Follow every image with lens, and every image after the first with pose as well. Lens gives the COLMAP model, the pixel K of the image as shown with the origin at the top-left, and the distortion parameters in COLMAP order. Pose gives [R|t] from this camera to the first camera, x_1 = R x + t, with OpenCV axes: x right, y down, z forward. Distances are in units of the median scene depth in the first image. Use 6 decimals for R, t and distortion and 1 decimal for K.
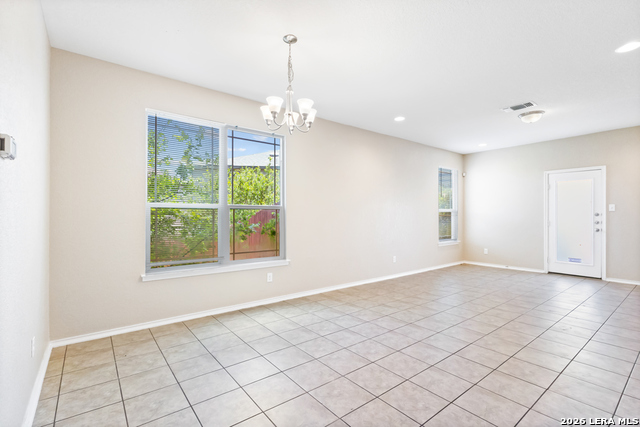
lens RADIAL K [[290.1, 0, 315.8], [0, 290.1, 214.6], [0, 0, 1]] dist [0.001057, -0.000093]
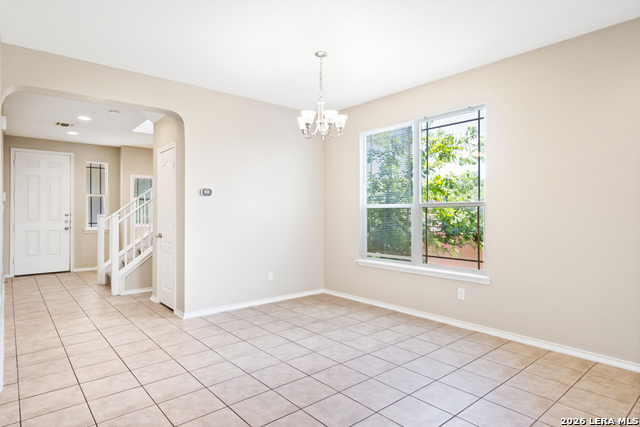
lens RADIAL K [[349.7, 0, 320.0], [0, 349.7, 213.5], [0, 0, 1]] dist [-0.002922, 0.000490]
pose [[0.070148, -0.004399, -0.997527, 0.961430], [0.002294, 0.999988, -0.004249, 0.004072], [0.997534, -0.001991, 0.070157, 0.712149]]
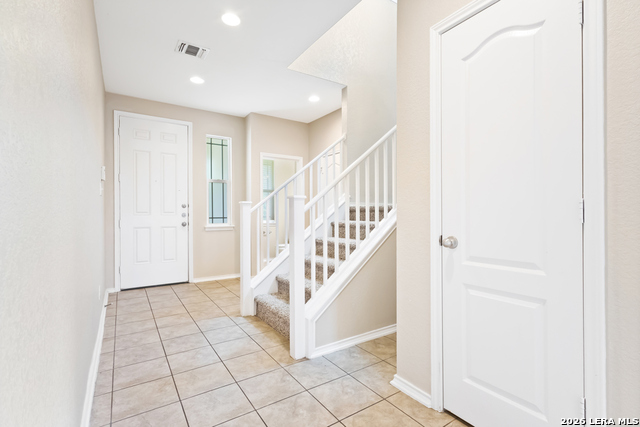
lens RADIAL K [[300.2, 0, 320.9], [0, 300.2, 214.8], [0, 0, 1]] dist [0.002141, -0.000080]
pose [[-0.056155, 0.008589, -0.998385, 0.836675], [0.001596, 0.999962, 0.008513, 0.007430], [0.998421, -0.001116, -0.056167, 0.616840]]
